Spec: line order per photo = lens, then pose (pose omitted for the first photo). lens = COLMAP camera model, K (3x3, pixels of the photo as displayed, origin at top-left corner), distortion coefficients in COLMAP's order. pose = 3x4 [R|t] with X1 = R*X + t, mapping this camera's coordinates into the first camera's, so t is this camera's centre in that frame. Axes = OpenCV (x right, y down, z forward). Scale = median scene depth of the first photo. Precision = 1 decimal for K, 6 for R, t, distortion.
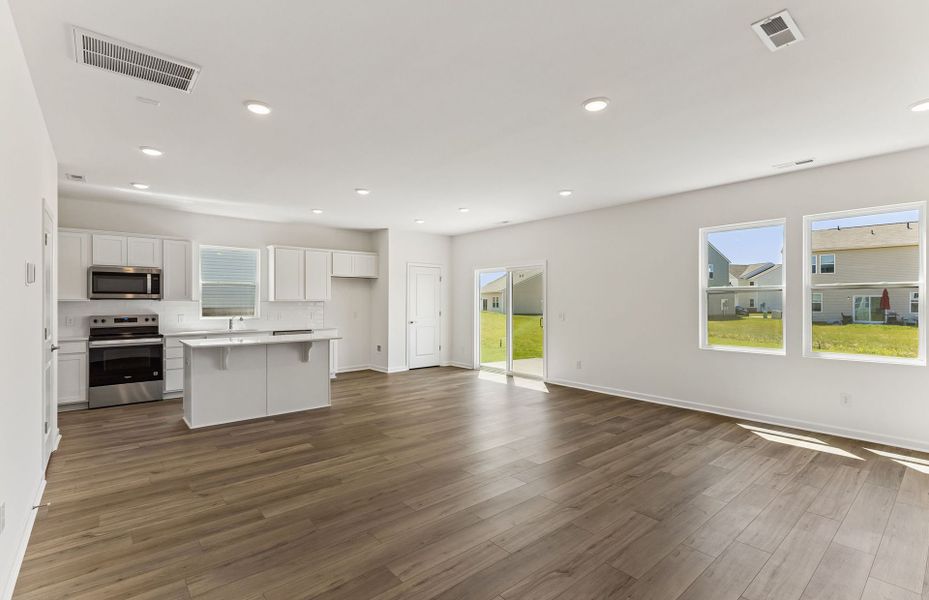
lens RADIAL K [[424.0, 0, 468.0], [0, 424.0, 298.0], [0, 0, 1]] dist [0.004581, 0.000684]
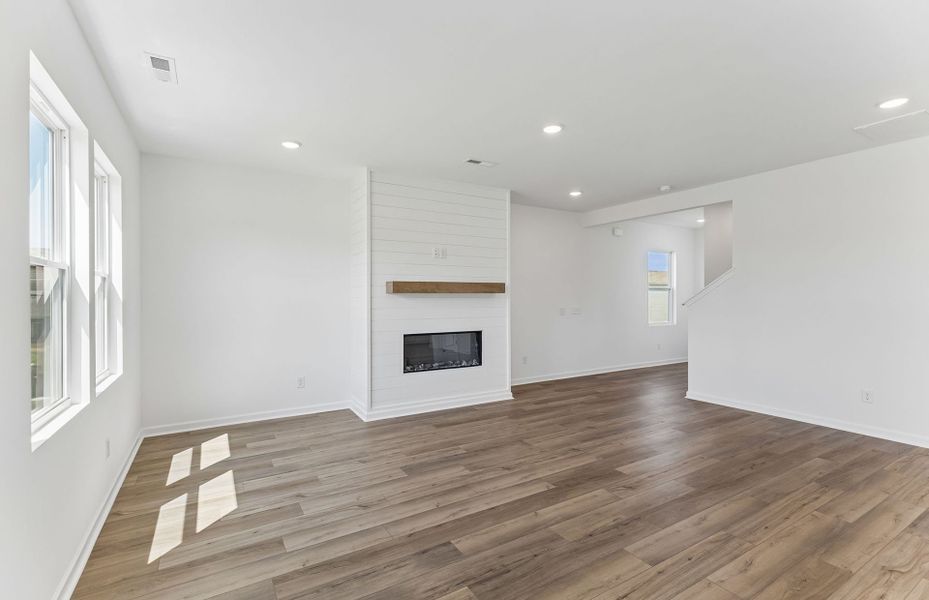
lens RADIAL K [[424.0, 0, 461.9], [0, 424.0, 298.3], [0, 0, 1]] dist [0.004581, 0.000684]
pose [[-0.985298, 0.002861, 0.170822, 0.248494], [0.001363, 0.999960, -0.008887, 0.017032], [-0.170841, -0.008523, -0.985262, 1.583794]]
